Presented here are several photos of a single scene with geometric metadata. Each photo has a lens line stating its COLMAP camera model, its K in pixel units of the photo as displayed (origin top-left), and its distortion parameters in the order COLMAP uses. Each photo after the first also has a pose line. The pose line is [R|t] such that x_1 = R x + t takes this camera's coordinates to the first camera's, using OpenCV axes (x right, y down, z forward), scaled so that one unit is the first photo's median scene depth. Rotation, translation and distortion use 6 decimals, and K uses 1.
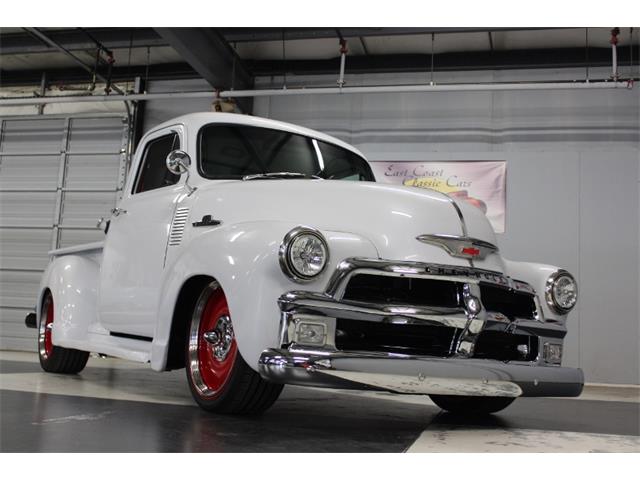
lens RADIAL K [[745.9, 0, 317.7], [0, 745.9, 242.9], [0, 0, 1]] dist [-0.052296, -0.014311]
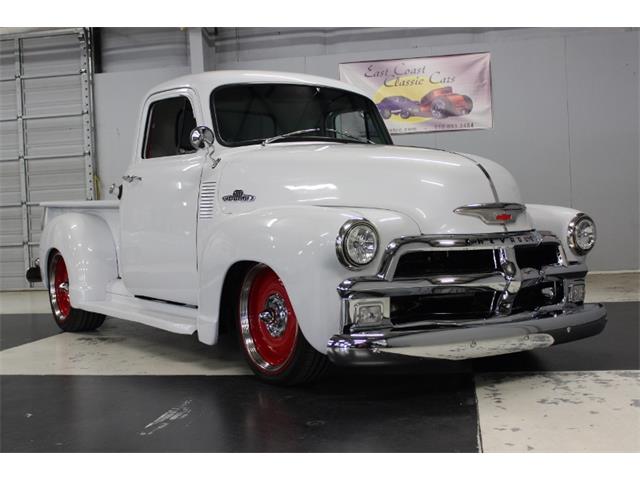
lens RADIAL K [[794.3, 0, 319.1], [0, 794.3, 239.5], [0, 0, 1]] dist [-0.035293, 0.004677]
pose [[0.994351, -0.094117, 0.049067, -0.071014], [0.085120, 0.983266, 0.161069, -0.098993], [-0.063405, -0.155983, 0.985723, -0.065802]]
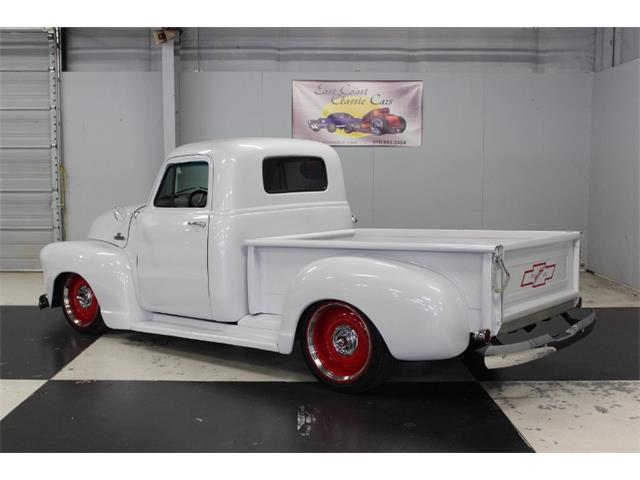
lens RADIAL K [[801.5, 0, 319.4], [0, 801.5, 240.8], [0, 0, 1]] dist [-0.025785, -0.000715]
pose [[0.970766, -0.068837, 0.229943, -0.346856], [0.013340, 0.971987, 0.234657, -0.287619], [-0.239655, -0.224730, 0.944490, -0.295861]]
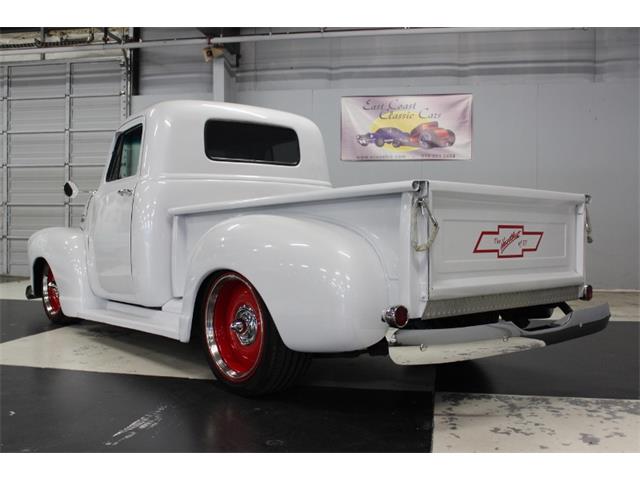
lens RADIAL K [[657.7, 0, 318.9], [0, 657.7, 240.8], [0, 0, 1]] dist [-0.064488, -0.000824]
pose [[0.998447, -0.042409, 0.036115, -0.036245], [0.036113, 0.986458, 0.159987, -0.102956], [-0.042411, -0.158434, 0.986458, 0.017410]]
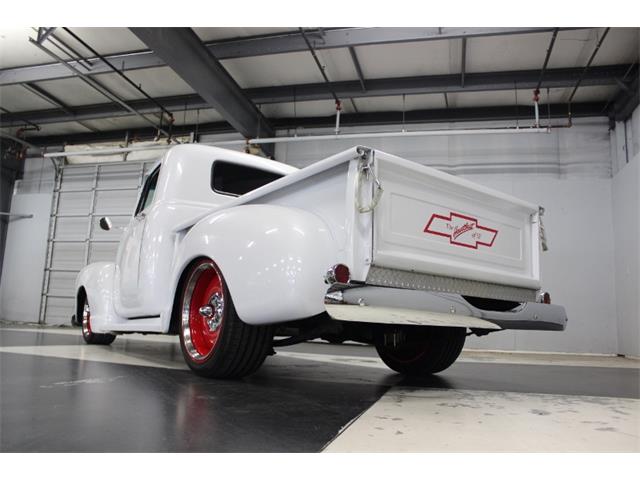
lens RADIAL K [[519.1, 0, 316.6], [0, 519.1, 246.2], [0, 0, 1]] dist [-0.164639, 0.131630]
pose [[0.999525, -0.009555, -0.029313, 0.033795], [0.008986, 0.999770, -0.019496, 0.020846], [0.029492, 0.019223, 0.999380, 0.108189]]
